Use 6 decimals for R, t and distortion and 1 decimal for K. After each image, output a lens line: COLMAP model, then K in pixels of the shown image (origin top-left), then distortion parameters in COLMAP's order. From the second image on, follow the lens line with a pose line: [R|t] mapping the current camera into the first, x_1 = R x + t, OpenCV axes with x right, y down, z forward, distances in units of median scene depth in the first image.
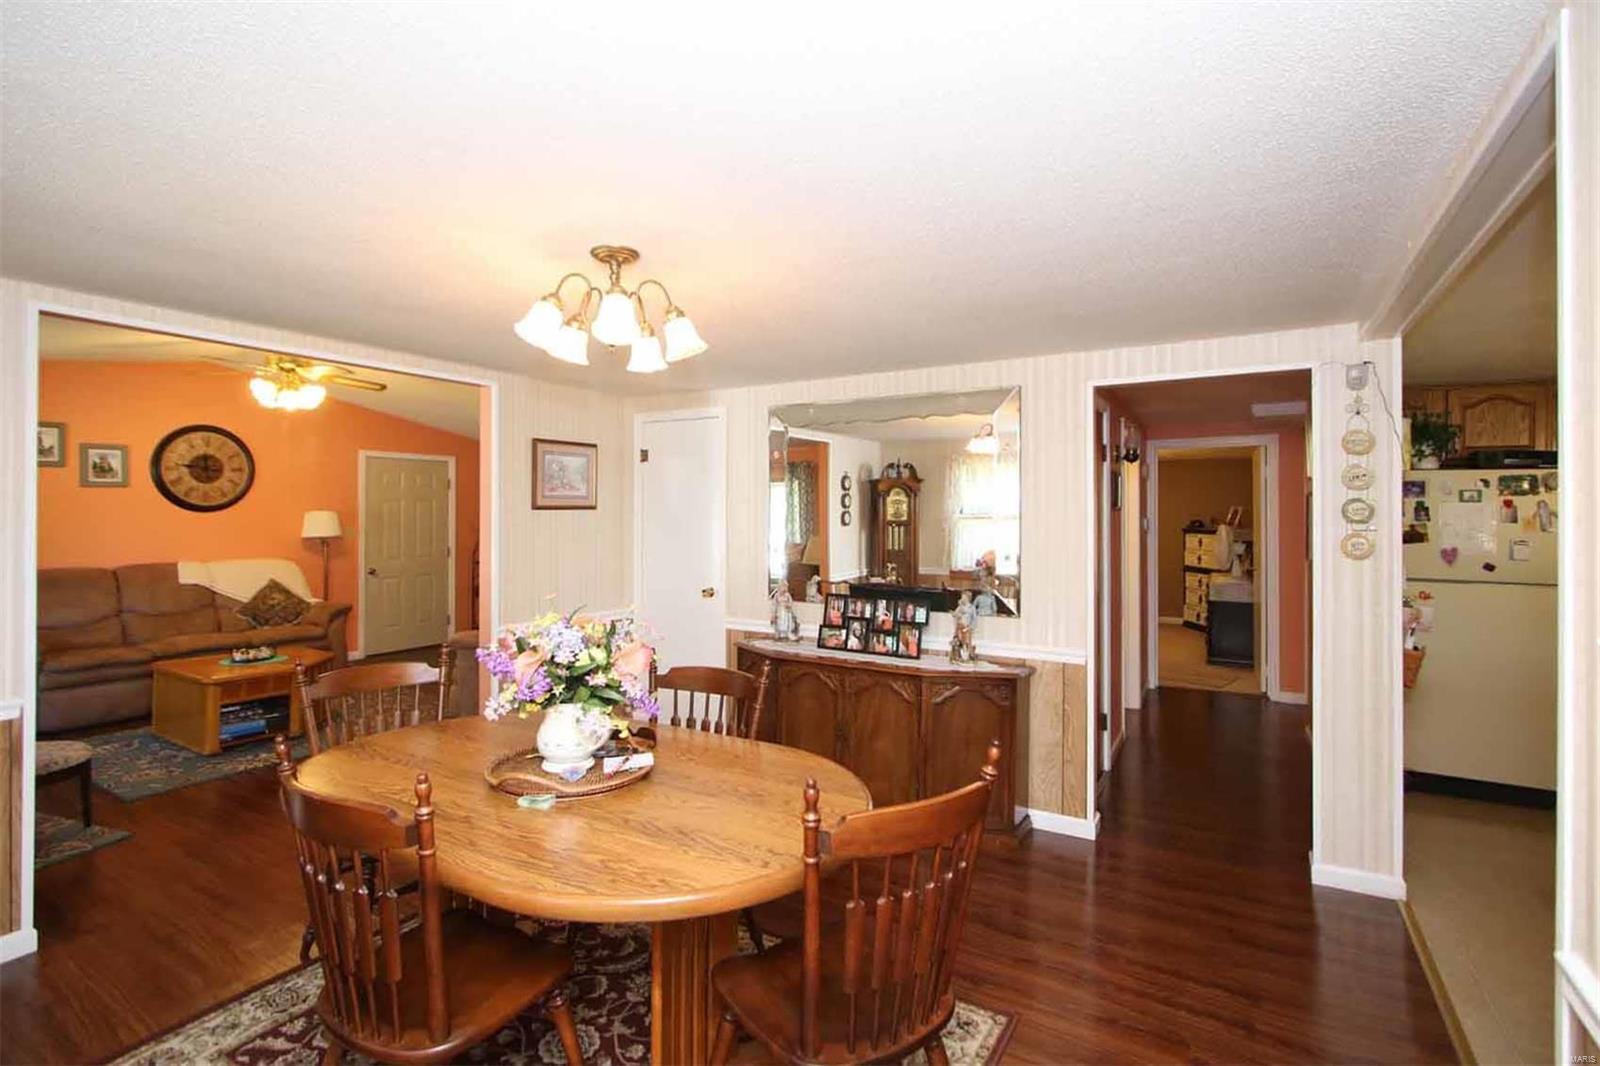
lens RADIAL K [[725.1, 0, 801.9], [0, 725.1, 507.3], [0, 0, 1]] dist [-0.009475, -0.000394]
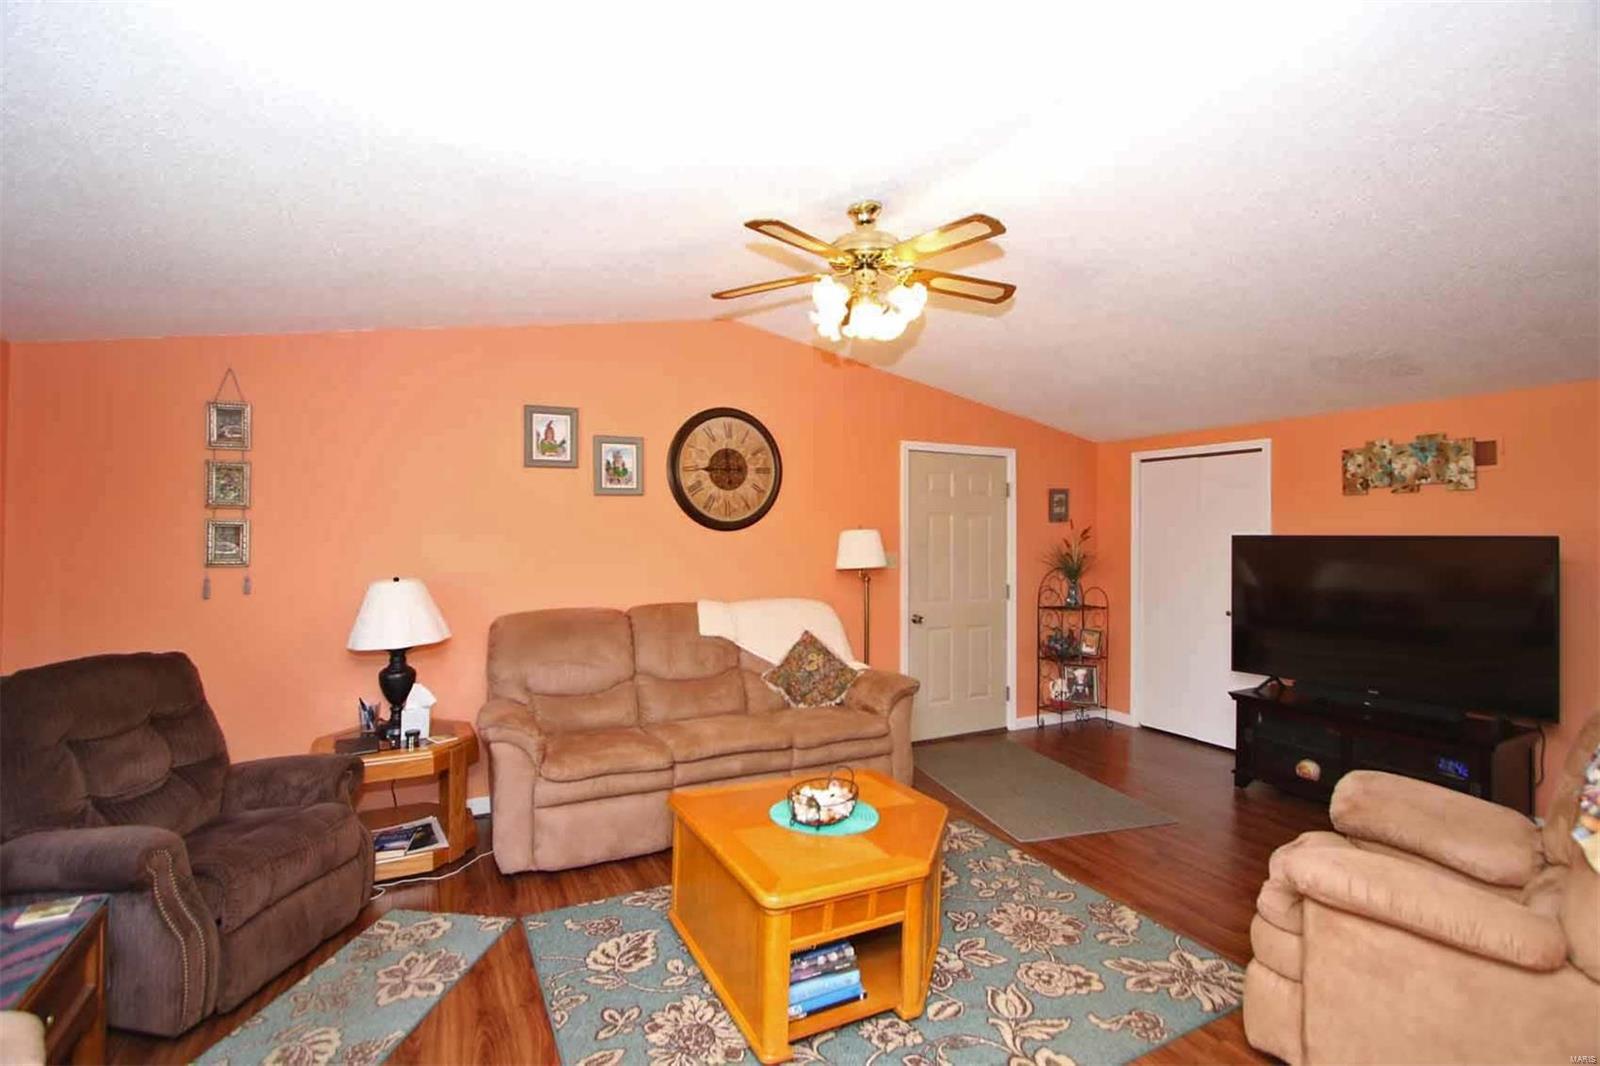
lens RADIAL K [[744.6, 0, 808.4], [0, 744.6, 527.0], [0, 0, 1]] dist [-0.002419, -0.000170]
pose [[0.856020, -0.002705, -0.516936, -0.441884], [0.001457, 0.999995, -0.002821, 0.006012], [0.516941, 0.001662, 0.856019, 0.481079]]
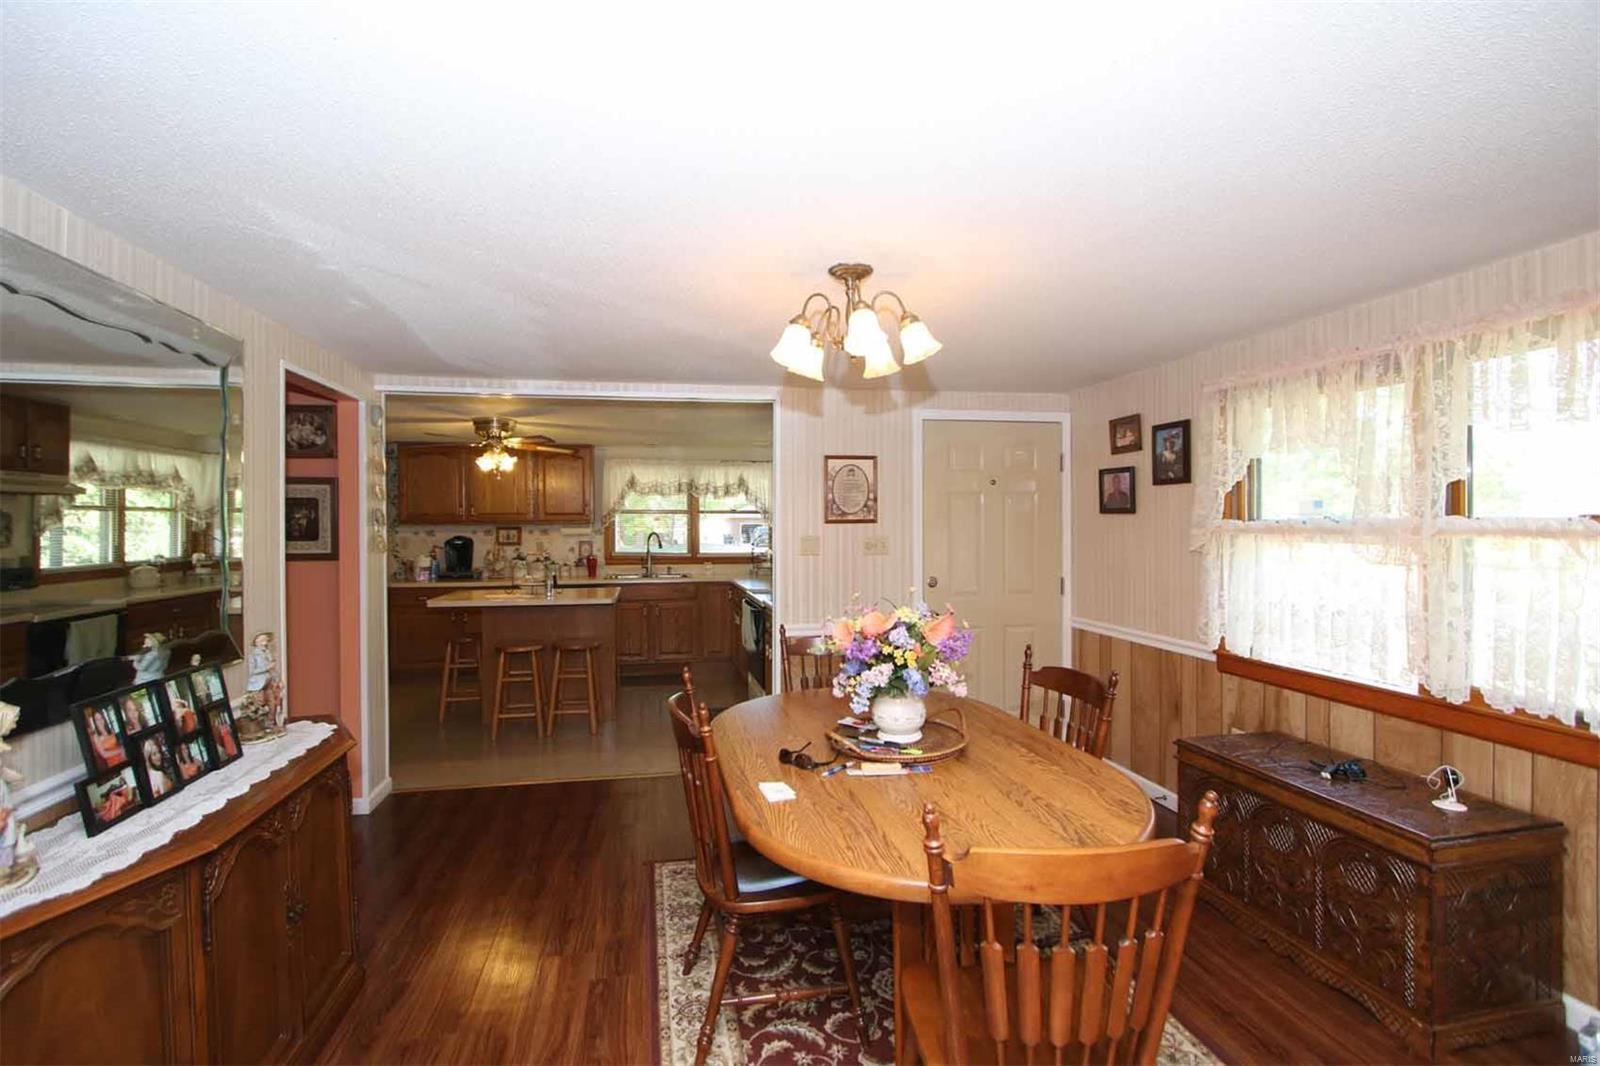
lens RADIAL K [[733.7, 0, 790.3], [0, 733.7, 525.5], [0, 0, 1]] dist [-0.006554, -0.000479]
pose [[-0.657273, -0.000048, 0.753652, -0.395140], [-0.001535, 0.999998, -0.001275, 0.011182], [-0.753651, -0.001995, -0.657272, 0.692587]]
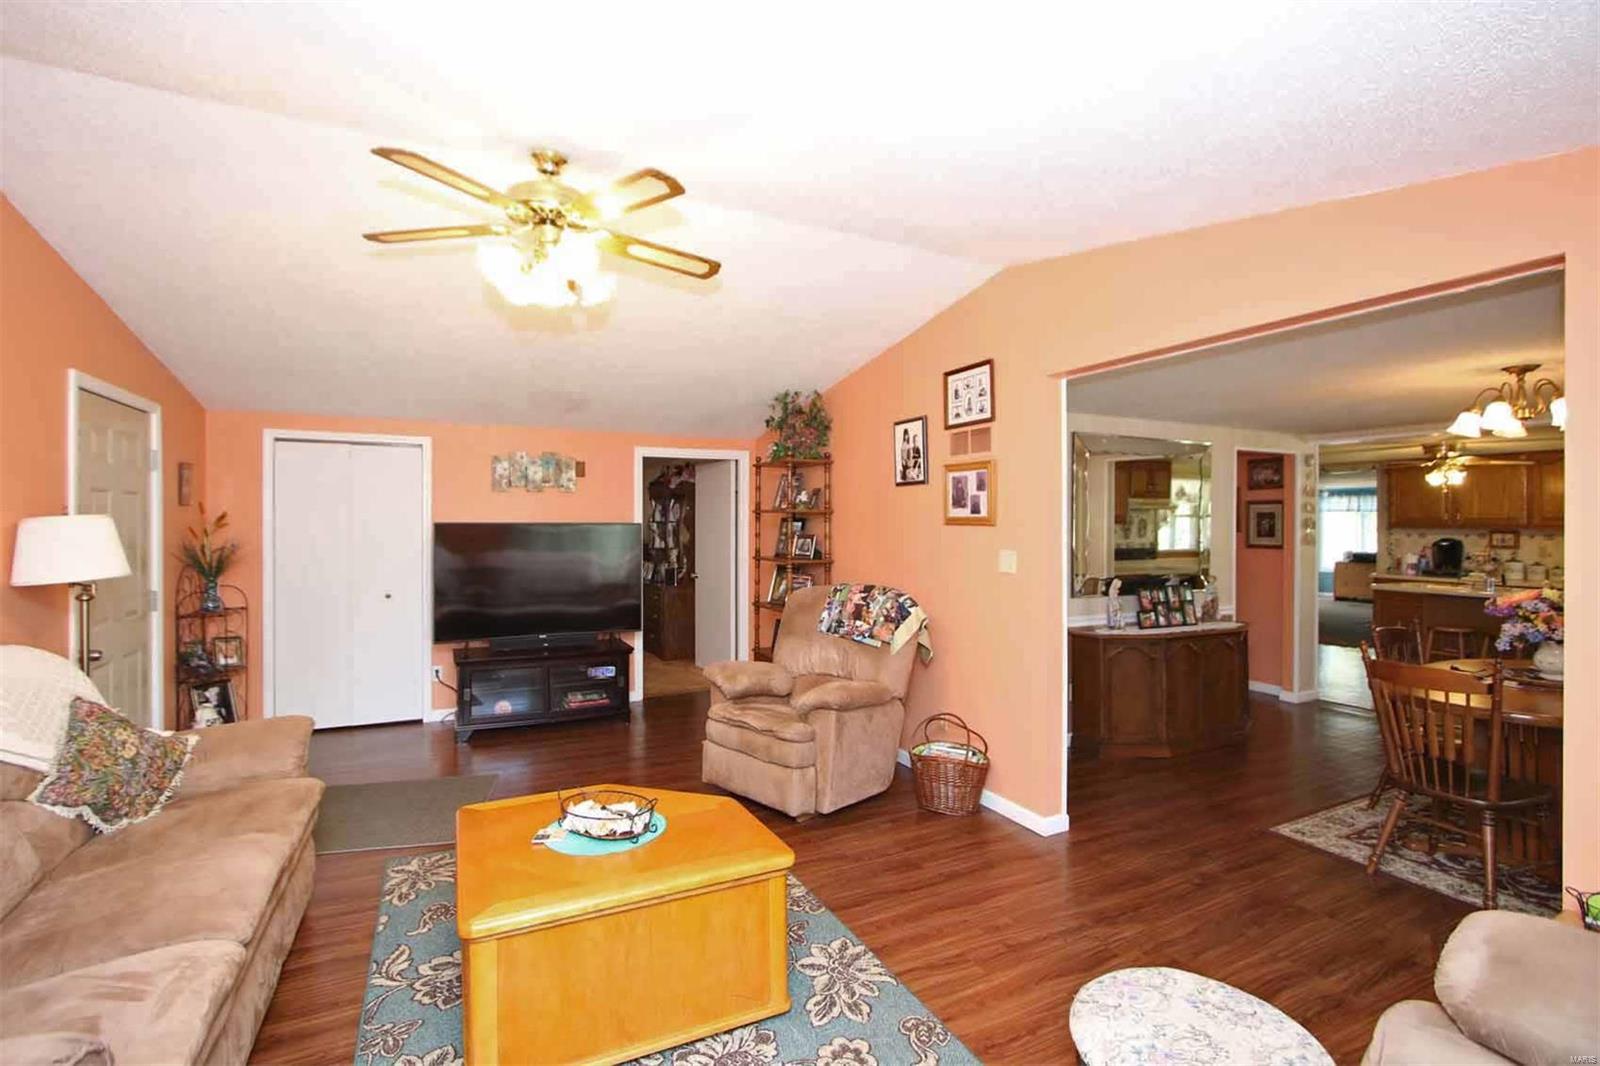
lens RADIAL K [[733.7, 0, 790.3], [0, 733.7, 525.5], [0, 0, 1]] dist [-0.006554, -0.000479]
pose [[0.552809, -0.001353, 0.833307, -0.994574], [-0.010680, 0.999905, 0.008709, 0.004305], [-0.833239, -0.013714, 0.552742, 0.571262]]
